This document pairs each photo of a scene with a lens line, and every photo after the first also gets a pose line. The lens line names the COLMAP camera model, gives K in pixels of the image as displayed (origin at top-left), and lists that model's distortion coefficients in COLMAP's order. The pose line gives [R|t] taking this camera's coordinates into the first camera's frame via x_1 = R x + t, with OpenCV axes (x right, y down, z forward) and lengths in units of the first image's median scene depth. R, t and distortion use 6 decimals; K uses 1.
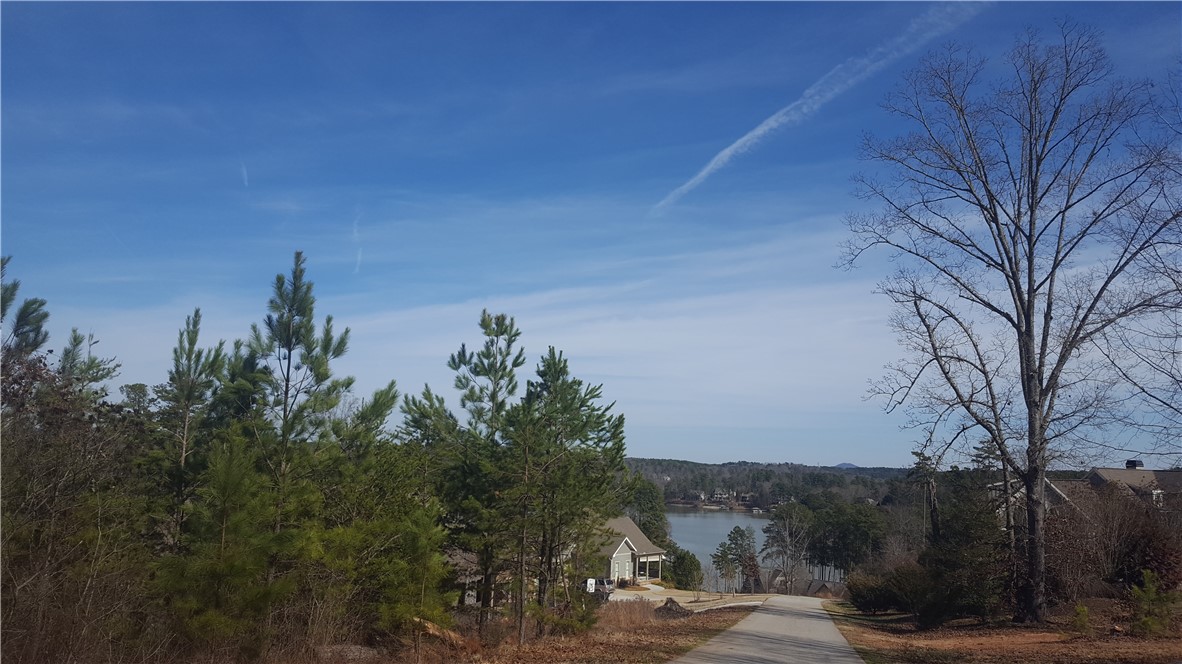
lens RADIAL K [[930.4, 0, 590.2], [0, 930.4, 352.5], [0, 0, 1]] dist [0.248363, -0.668883]
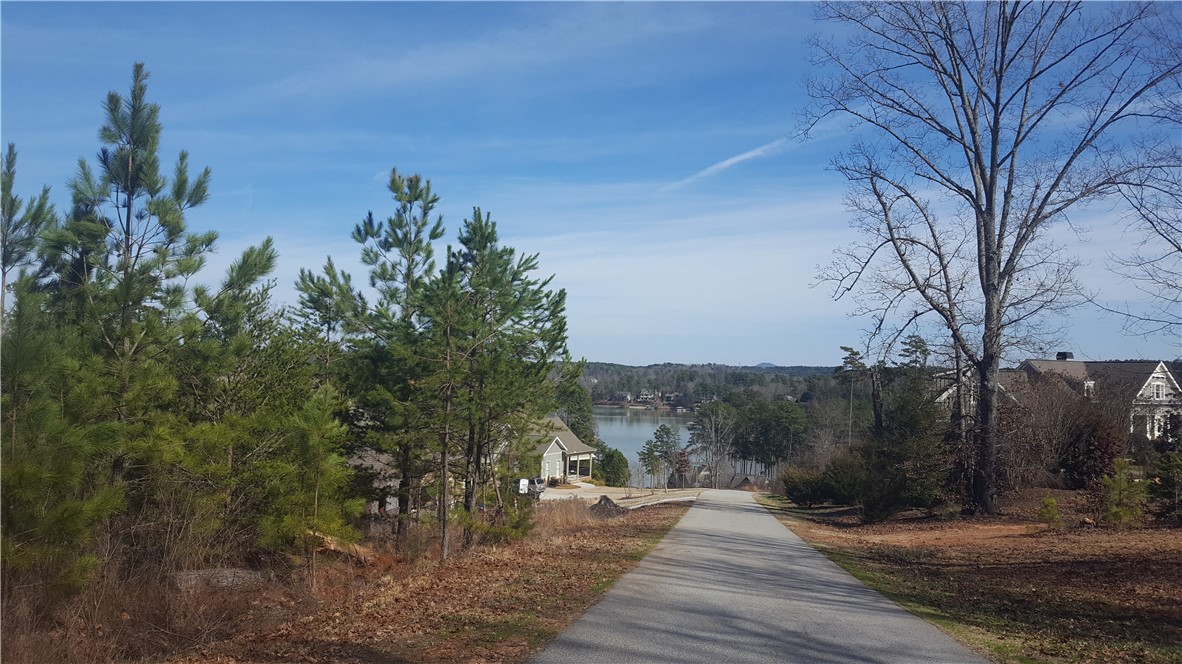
lens RADIAL K [[930.4, 0, 590.2], [0, 930.4, 352.5], [0, 0, 1]] dist [0.248363, -0.668883]
pose [[0.996991, -0.009507, 0.076926, -0.004750], [0.001529, 0.994668, 0.103116, 0.027817], [-0.077496, -0.102688, 0.991690, 0.122134]]
